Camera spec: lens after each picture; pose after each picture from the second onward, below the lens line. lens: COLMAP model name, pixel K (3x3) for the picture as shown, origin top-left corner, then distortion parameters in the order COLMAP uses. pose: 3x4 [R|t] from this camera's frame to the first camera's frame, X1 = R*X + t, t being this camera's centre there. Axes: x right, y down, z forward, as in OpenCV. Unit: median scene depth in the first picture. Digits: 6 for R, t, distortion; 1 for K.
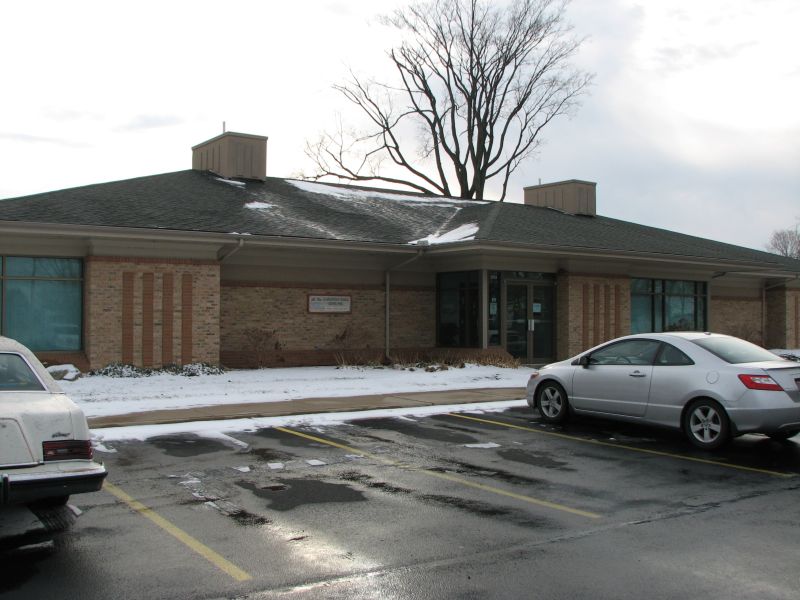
lens RADIAL K [[851.2, 0, 400.0], [0, 851.2, 300.0], [0, 0, 1]] dist [-0.211747, 0.307072]
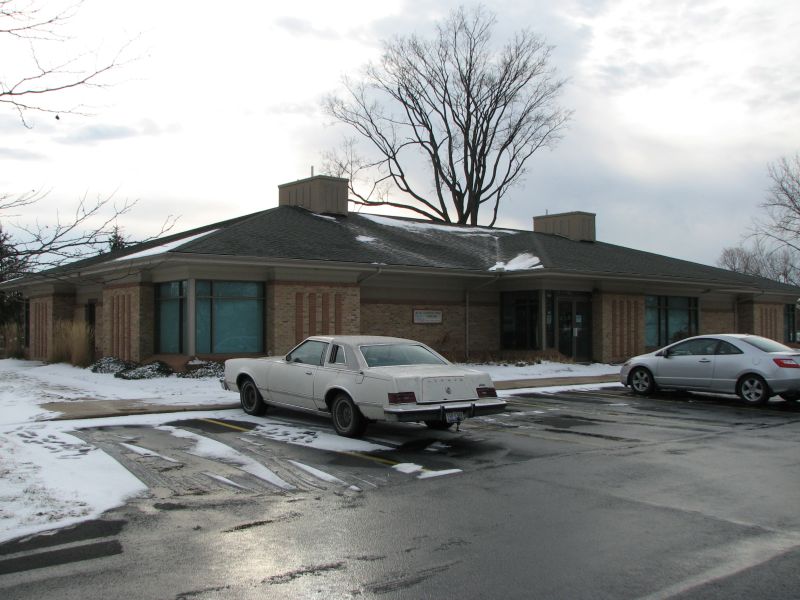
lens RADIAL K [[851.2, 0, 400.0], [0, 851.2, 300.0], [0, 0, 1]] dist [-0.211747, 0.307072]
pose [[0.997344, -0.001585, 0.072816, -0.200152], [0.002544, 0.999911, -0.013085, -0.003255], [-0.072789, 0.013235, 0.997260, -0.259719]]
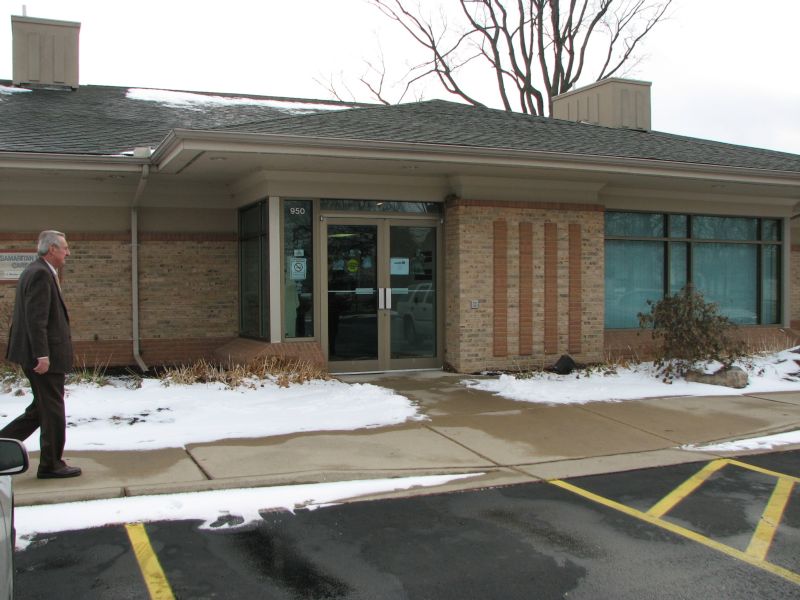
lens RADIAL K [[851.2, 0, 400.0], [0, 851.2, 300.0], [0, 0, 1]] dist [-0.211747, 0.307072]
pose [[0.976994, -0.006144, -0.213178, 0.272385], [0.015096, 0.999070, 0.040391, 0.008394], [0.212732, -0.042680, 0.976178, 0.457975]]
